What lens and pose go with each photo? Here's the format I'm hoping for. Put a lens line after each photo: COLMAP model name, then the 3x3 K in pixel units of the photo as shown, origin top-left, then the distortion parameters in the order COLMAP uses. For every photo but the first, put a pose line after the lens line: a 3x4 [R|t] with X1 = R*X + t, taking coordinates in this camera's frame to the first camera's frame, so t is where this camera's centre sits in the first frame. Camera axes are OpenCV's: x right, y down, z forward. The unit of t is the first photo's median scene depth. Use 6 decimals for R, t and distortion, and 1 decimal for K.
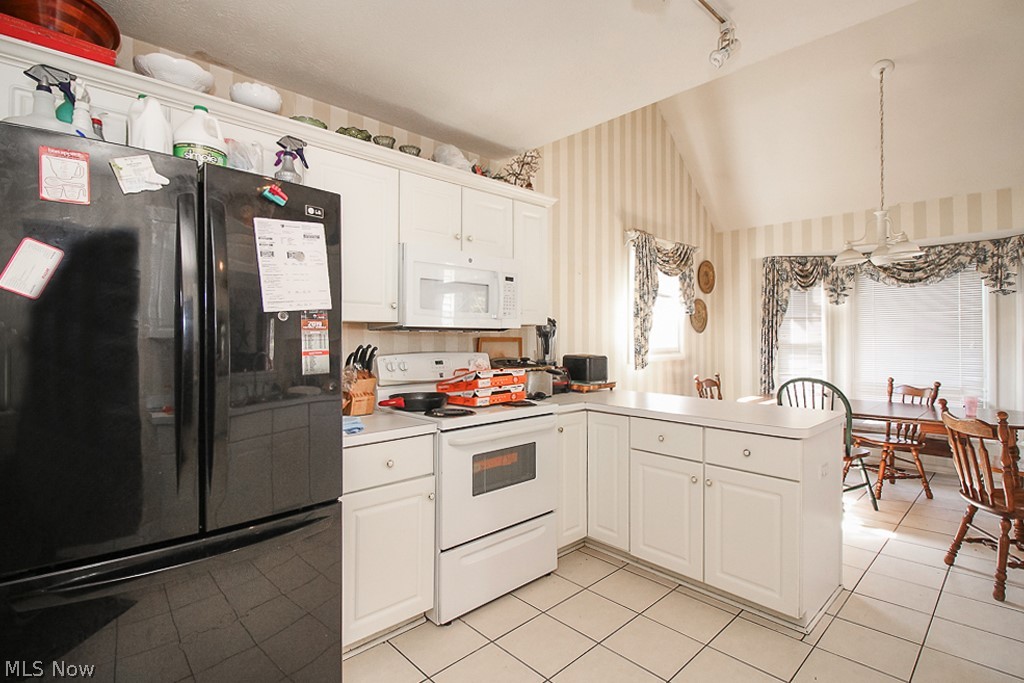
lens RADIAL K [[488.2, 0, 511.1], [0, 488.2, 339.2], [0, 0, 1]] dist [-0.010261, -0.001246]
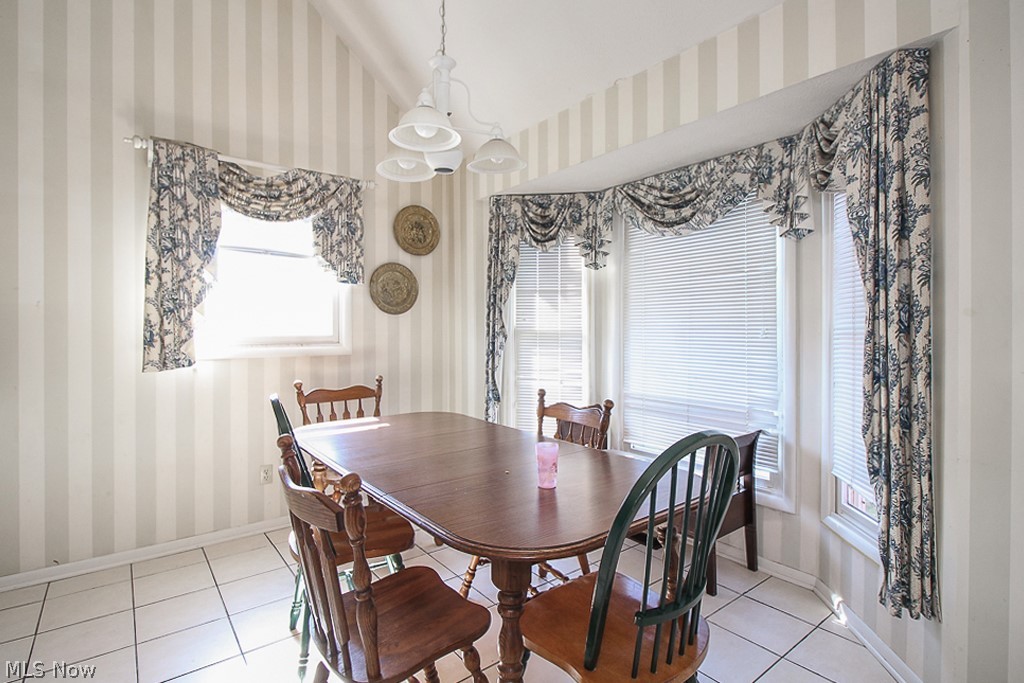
lens RADIAL K [[488.2, 0, 514.2], [0, 488.2, 335.5], [0, 0, 1]] dist [-0.010261, -0.001246]
pose [[0.997605, 0.004994, -0.068981, 0.640772], [-0.004195, 0.999923, 0.011721, 0.008304], [0.069035, -0.011404, 0.997549, 0.377656]]
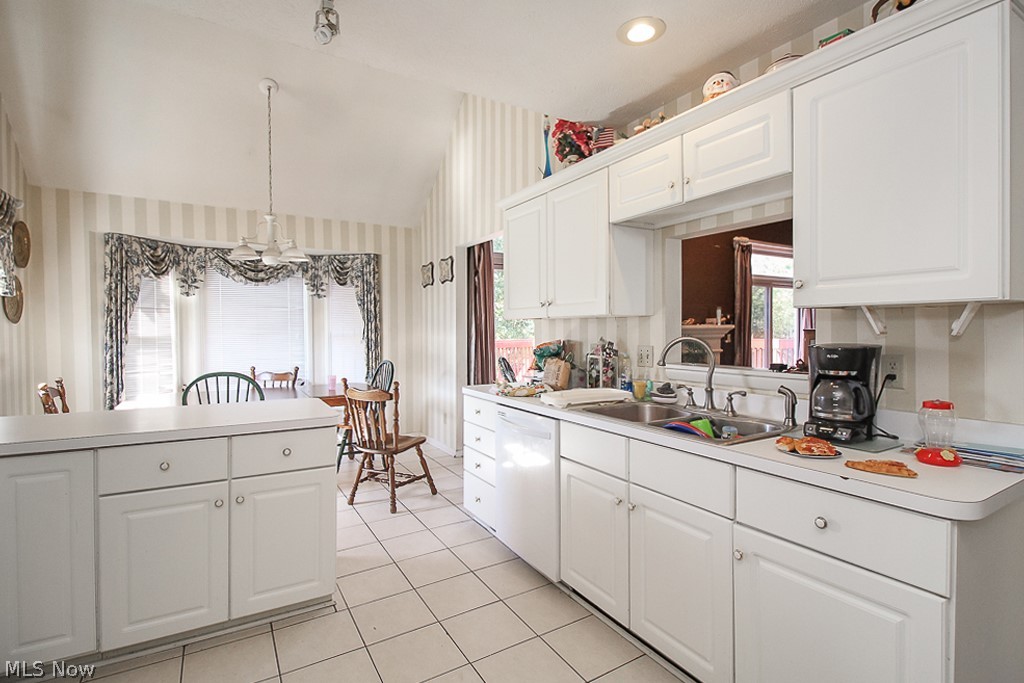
lens RADIAL K [[488.2, 0, 518.7], [0, 488.2, 339.6], [0, 0, 1]] dist [-0.010261, -0.001246]
pose [[0.193243, -0.018423, 0.980978, -0.162907], [0.001573, 0.999828, 0.018467, -0.001318], [-0.981150, -0.002026, 0.193238, 0.171155]]
